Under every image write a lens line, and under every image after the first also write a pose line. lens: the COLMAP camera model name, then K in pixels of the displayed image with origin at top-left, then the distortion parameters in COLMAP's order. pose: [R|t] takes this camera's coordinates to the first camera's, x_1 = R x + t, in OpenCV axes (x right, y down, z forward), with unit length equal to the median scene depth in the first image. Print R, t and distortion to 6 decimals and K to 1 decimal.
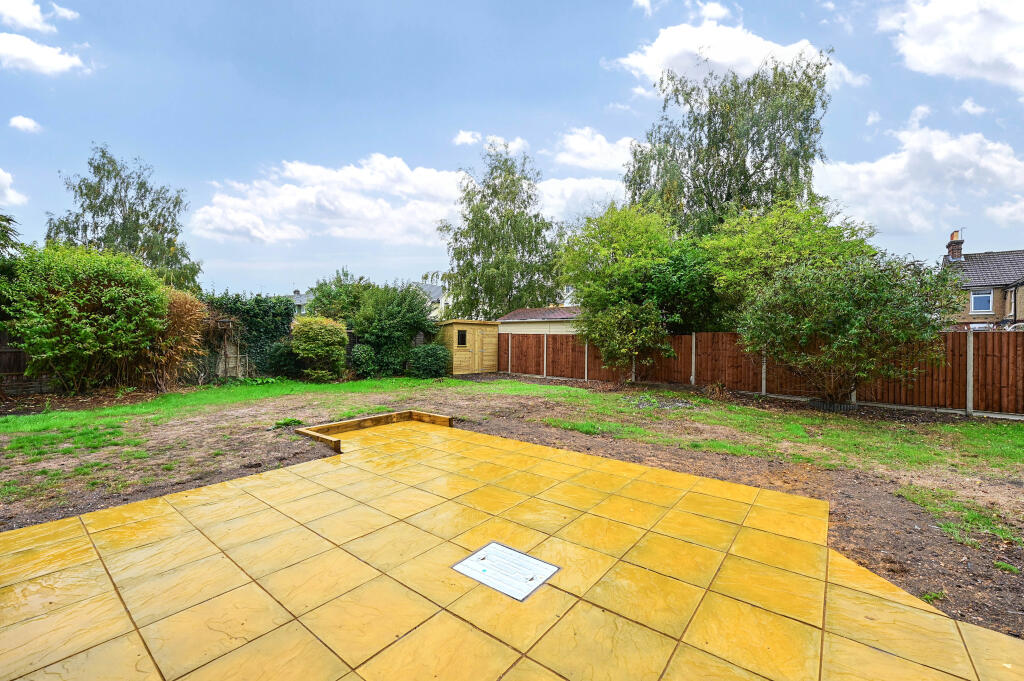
lens RADIAL K [[419.5, 0, 511.6], [0, 419.5, 335.8], [0, 0, 1]] dist [-0.000587, 0.000446]
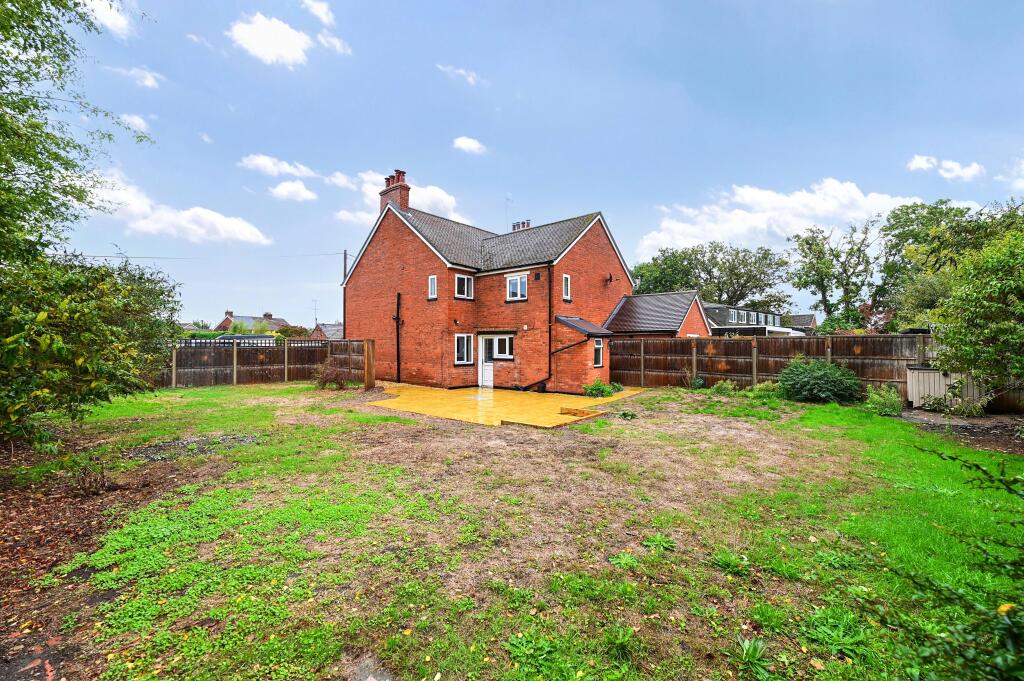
lens RADIAL K [[419.5, 0, 512.1], [0, 419.5, 345.5], [0, 0, 1]] dist [-0.000587, 0.000446]
pose [[0.999975, 0.006009, 0.003731, -1.050610], [-0.005974, 0.999938, -0.009371, -0.038303], [-0.003787, 0.009348, 0.999949, 0.045078]]
